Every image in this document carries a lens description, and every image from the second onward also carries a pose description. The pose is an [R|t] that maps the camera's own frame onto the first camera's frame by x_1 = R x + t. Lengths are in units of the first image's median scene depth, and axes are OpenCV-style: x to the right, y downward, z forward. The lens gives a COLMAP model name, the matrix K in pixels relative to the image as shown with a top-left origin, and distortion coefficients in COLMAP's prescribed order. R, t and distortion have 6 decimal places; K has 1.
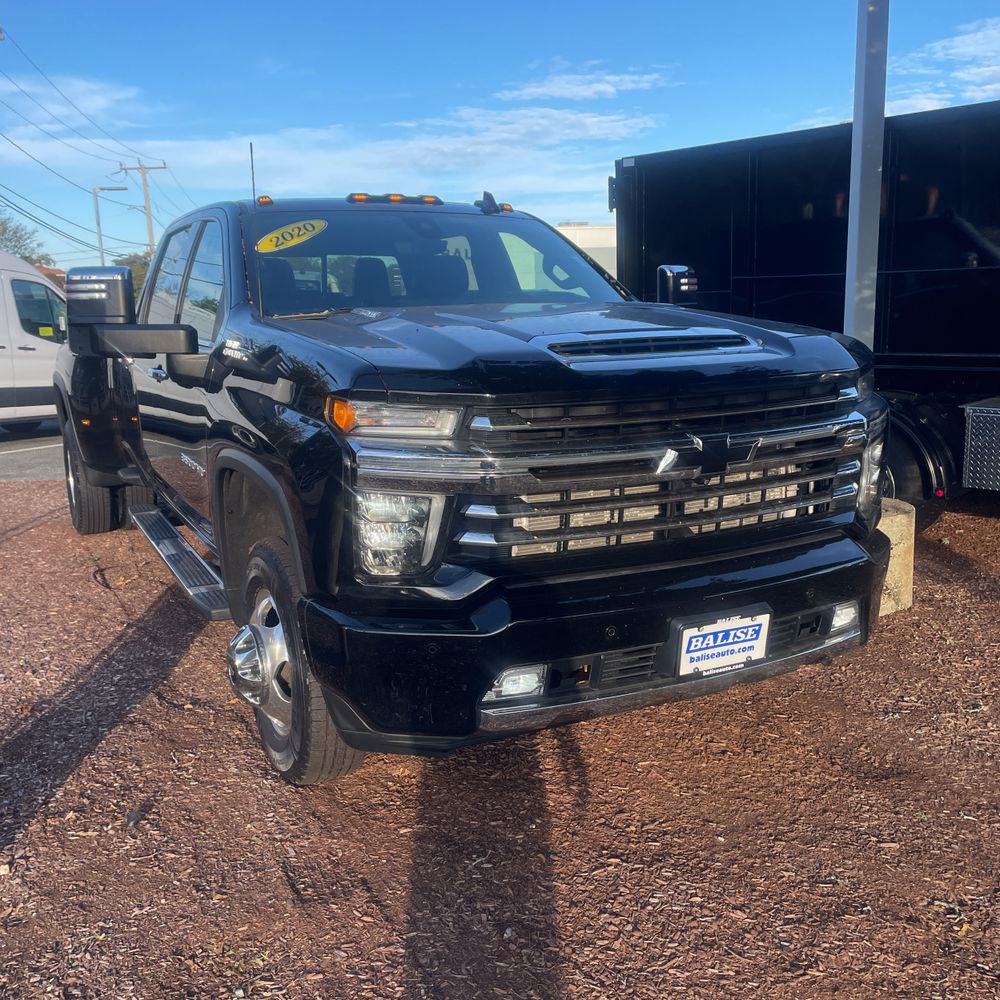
lens RADIAL K [[1013.5, 0, 518.7], [0, 1013.5, 503.3], [0, 0, 1]] dist [0.081350, -0.101212]
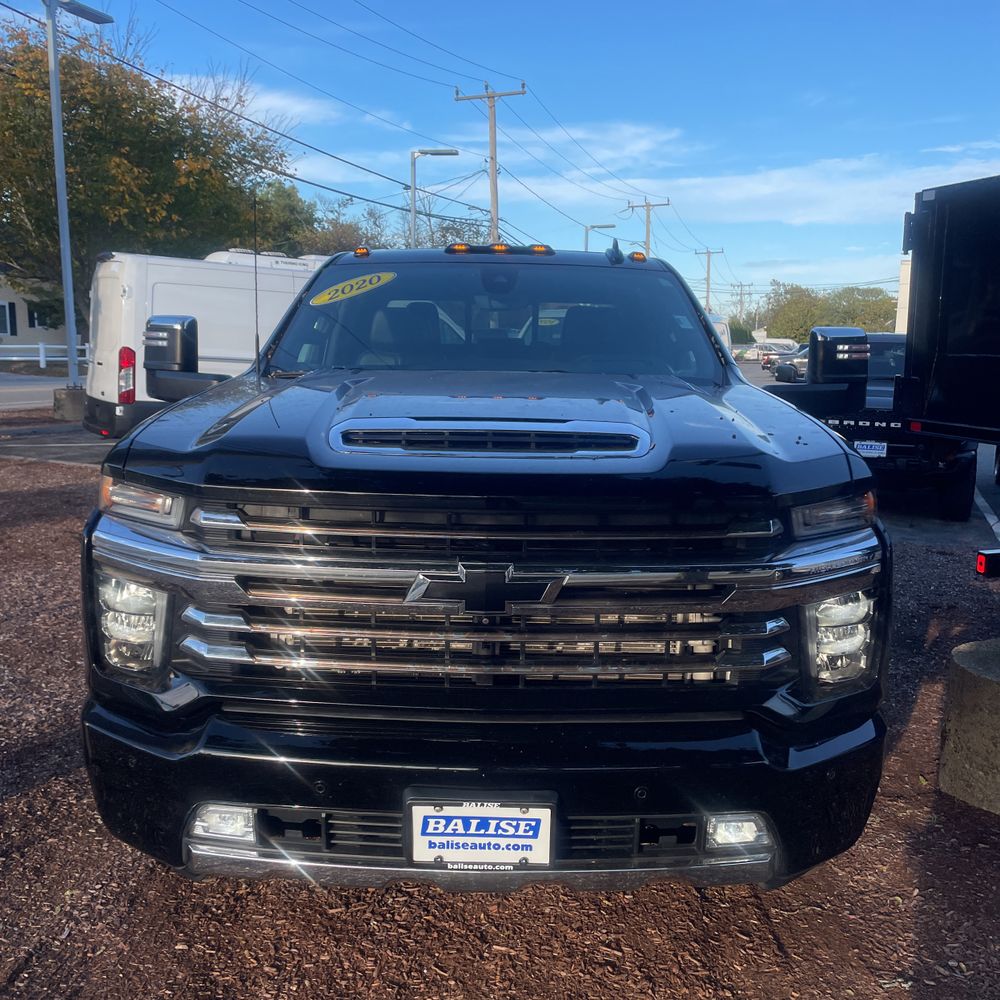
lens RADIAL K [[1014.5, 0, 513.3], [0, 1014.5, 513.7], [0, 0, 1]] dist [0.081936, -0.107058]
pose [[0.884182, 0.117655, -0.452083, 0.539608], [-0.126700, 0.991887, 0.010340, -0.112765], [0.449632, 0.048136, 0.891916, 0.306215]]
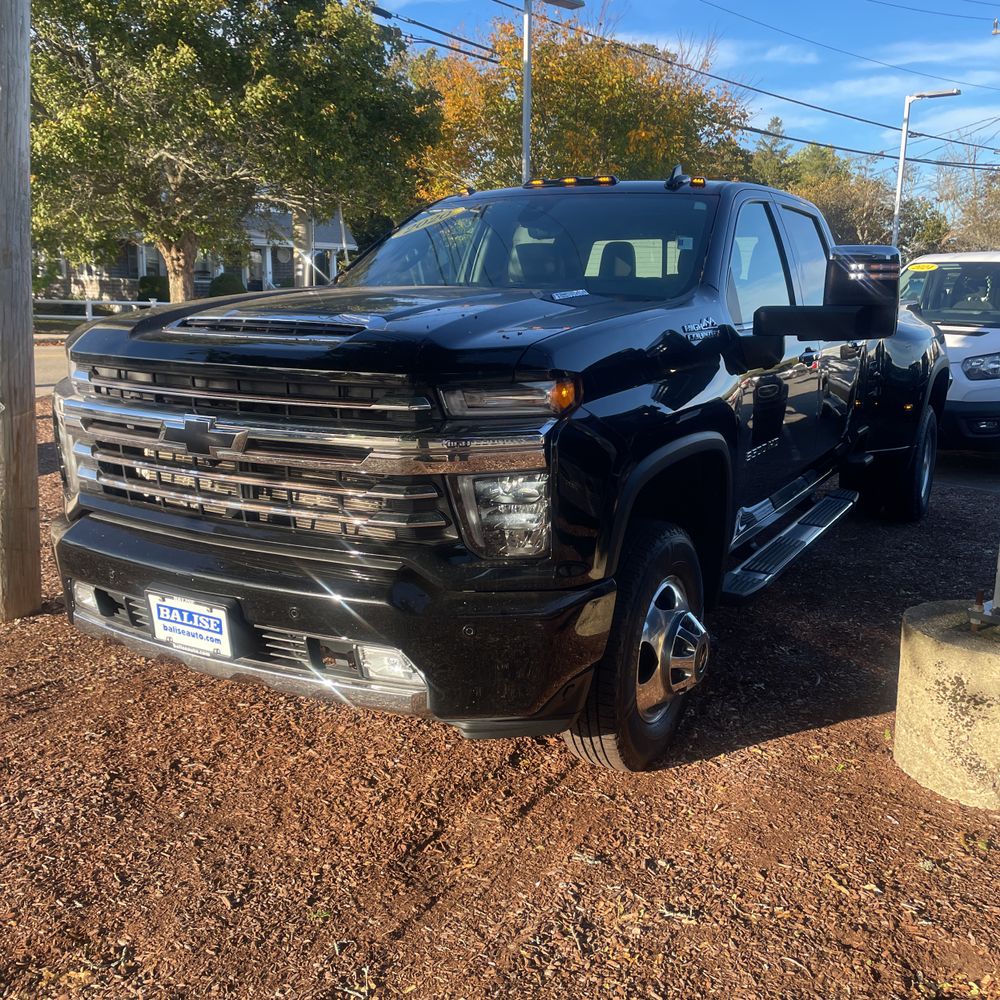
lens RADIAL K [[1014.5, 0, 513.3], [0, 1014.5, 513.7], [0, 0, 1]] dist [0.081936, -0.107058]
pose [[0.546192, 0.207835, -0.811467, 1.158470], [-0.190099, 0.974210, 0.121563, -0.149750], [0.815804, 0.087863, 0.571615, 0.668224]]
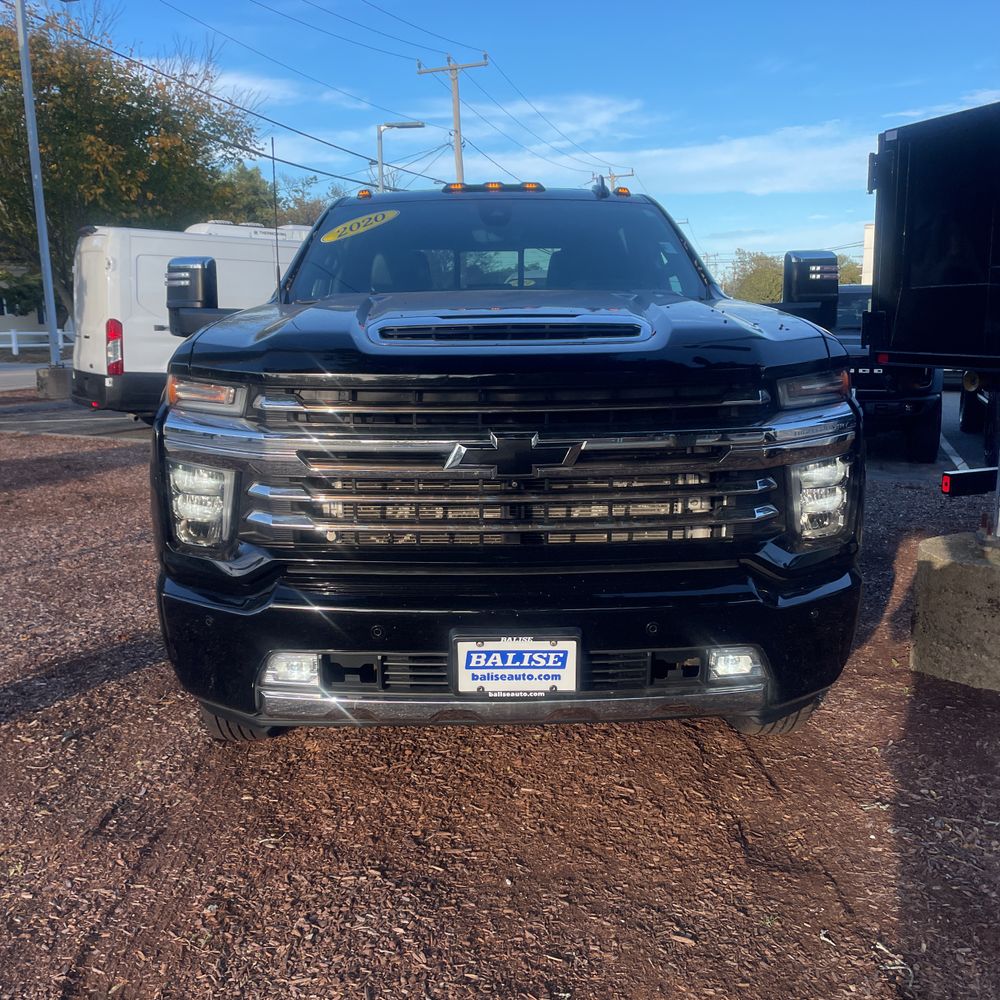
lens RADIAL K [[1009.4, 0, 498.9], [0, 1009.4, 522.2], [0, 0, 1]] dist [0.077963, -0.099676]
pose [[0.893063, 0.102836, -0.438023, 0.560027], [-0.095764, 0.994668, 0.038274, -0.020694], [0.439623, 0.007765, 0.898149, 0.189153]]
